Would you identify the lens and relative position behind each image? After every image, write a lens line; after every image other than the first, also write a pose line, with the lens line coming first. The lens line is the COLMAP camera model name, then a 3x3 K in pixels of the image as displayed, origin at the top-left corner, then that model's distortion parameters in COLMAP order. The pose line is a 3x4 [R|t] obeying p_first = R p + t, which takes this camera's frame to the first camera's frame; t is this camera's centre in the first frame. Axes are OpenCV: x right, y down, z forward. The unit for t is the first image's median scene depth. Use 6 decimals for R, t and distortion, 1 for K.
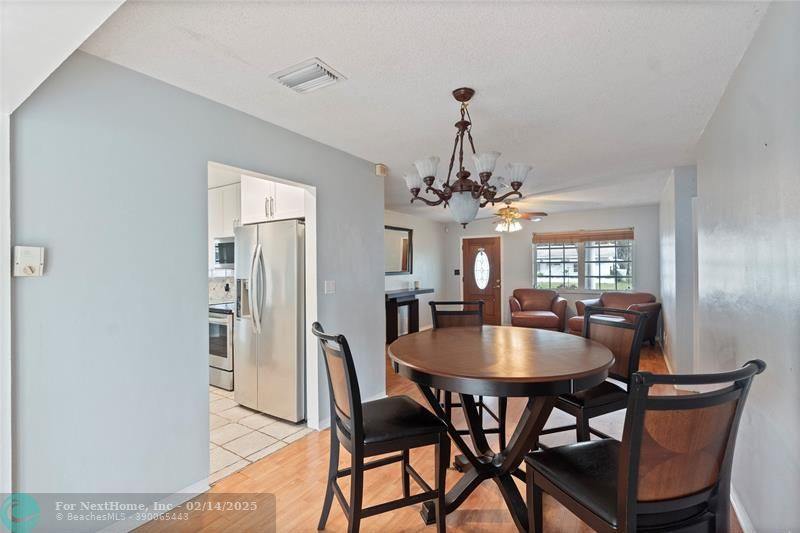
lens RADIAL K [[363.8, 0, 401.7], [0, 363.8, 263.9], [0, 0, 1]] dist [-0.001622, 0.001788]
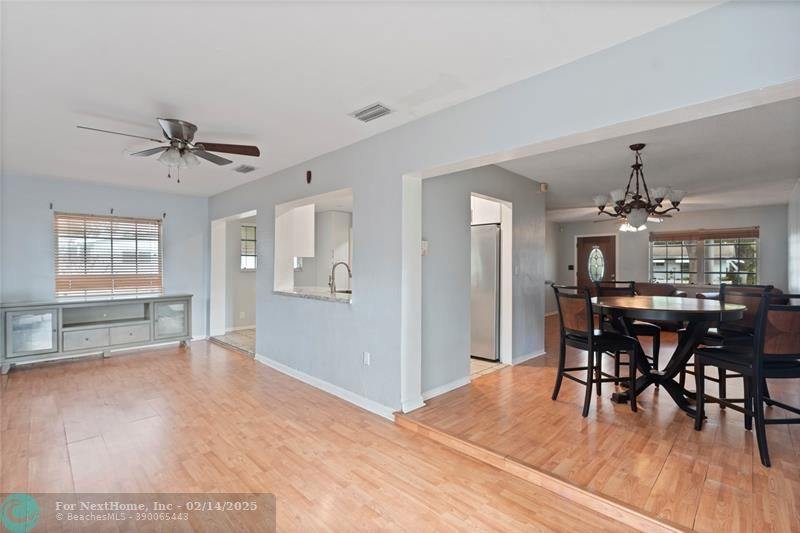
lens RADIAL K [[363.8, 0, 404.4], [0, 363.8, 263.8], [0, 0, 1]] dist [-0.001622, 0.001788]
pose [[0.979822, 0.011979, -0.199511, -0.187103], [-0.011454, 0.999927, 0.003788, 0.019829], [0.199541, -0.001427, 0.979888, -0.283909]]
